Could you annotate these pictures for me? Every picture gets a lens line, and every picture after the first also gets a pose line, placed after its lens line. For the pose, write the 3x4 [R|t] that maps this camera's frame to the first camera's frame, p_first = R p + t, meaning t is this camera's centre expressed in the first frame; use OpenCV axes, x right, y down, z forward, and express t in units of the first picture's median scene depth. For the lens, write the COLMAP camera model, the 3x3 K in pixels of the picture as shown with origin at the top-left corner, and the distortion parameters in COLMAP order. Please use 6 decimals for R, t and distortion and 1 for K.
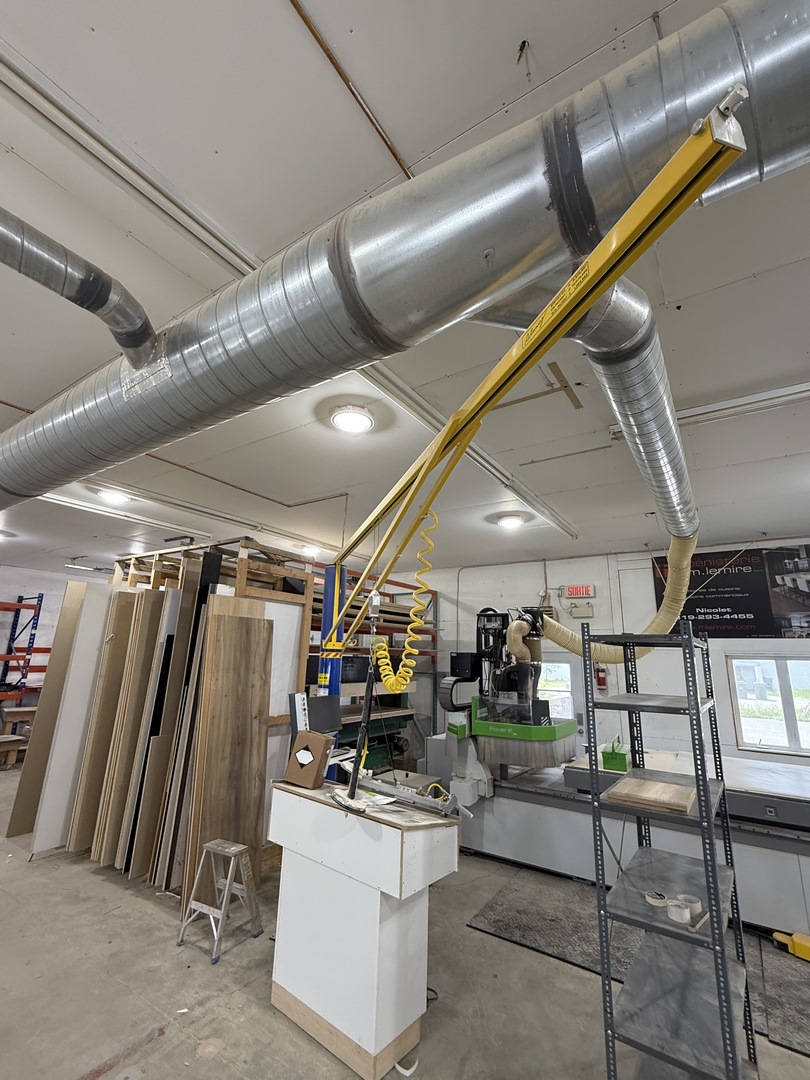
lens RADIAL K [[477.4, 0, 407.1], [0, 477.4, 543.4], [0, 0, 1]] dist [0.000749, 0.000281]
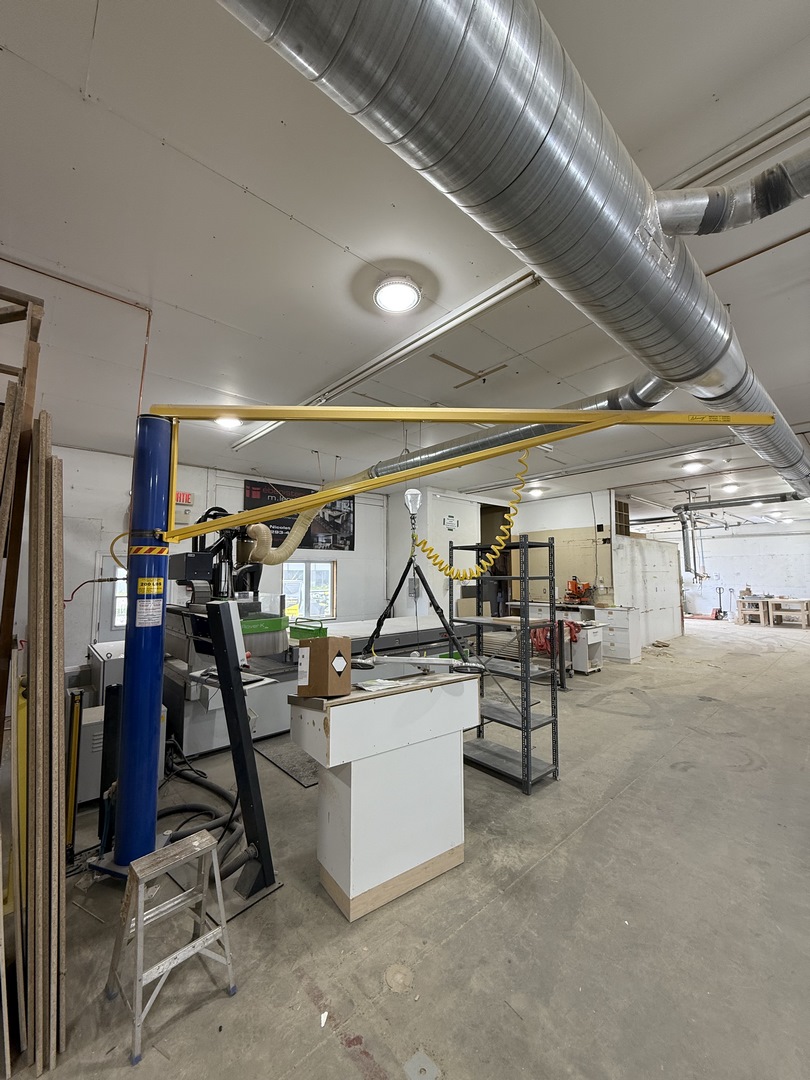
lens RADIAL K [[429.9, 0, 401.3], [0, 429.9, 540.2], [0, 0, 1]] dist [0.001038, 0.000239]
pose [[0.246536, 0.052242, 0.967725, -0.628562], [-0.215081, 0.976594, 0.002073, 0.135482], [-0.944966, -0.208650, 0.252001, 0.494810]]
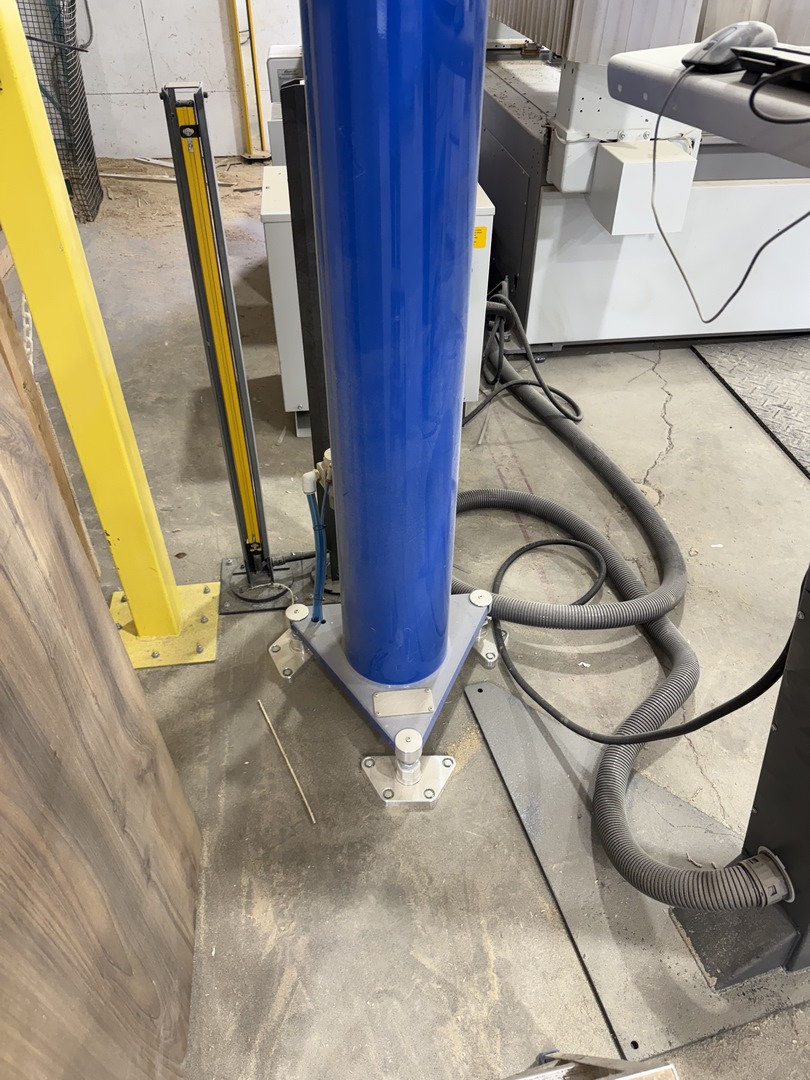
lens RADIAL K [[761.2, 0, 401.2], [0, 761.2, 536.7], [0, 0, 1]] dist [0.013347, -0.019893]
pose [[0.750278, -0.441189, 0.492378, -0.302307], [-0.136031, 0.625805, 0.768026, 0.315817], [-0.646977, -0.643211, 0.409512, 0.761954]]
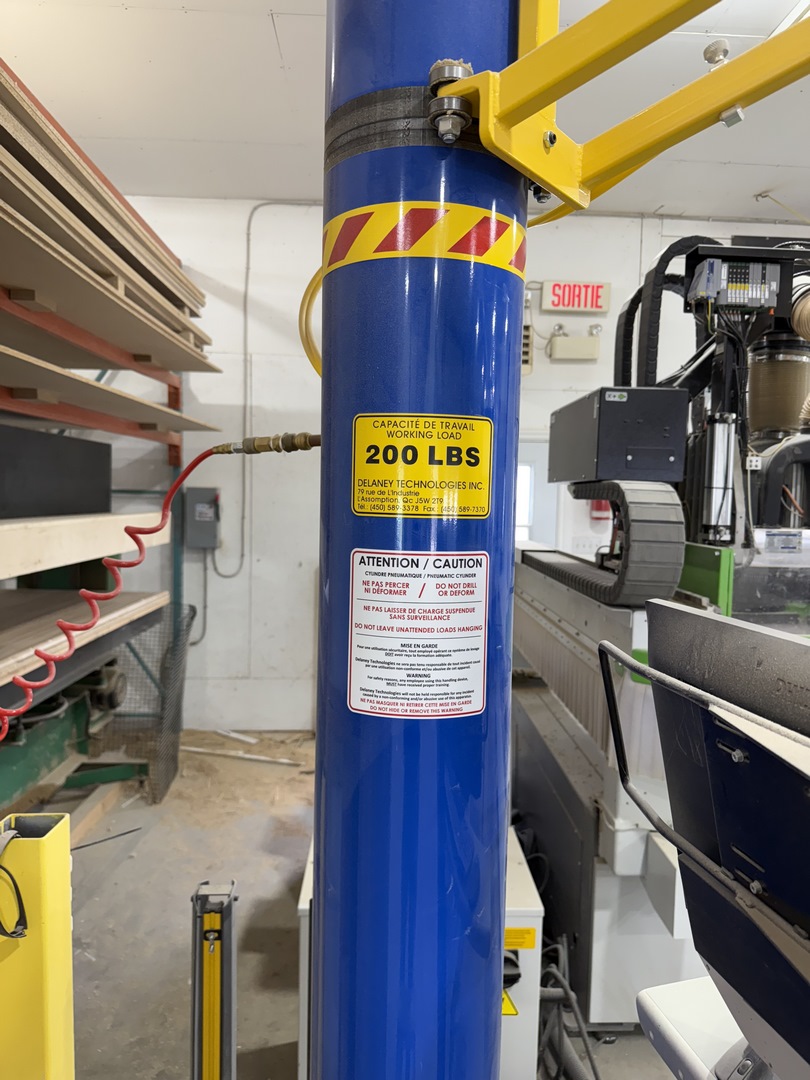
lens RADIAL K [[761.2, 0, 404.0], [0, 761.2, 538.5], [0, 0, 1]] dist [0.013347, -0.019893]
pose [[0.810014, -0.043232, 0.584815, -0.260039], [-0.136340, 0.956066, 0.259518, 0.238803], [-0.570341, -0.289947, 0.768532, 0.809141]]
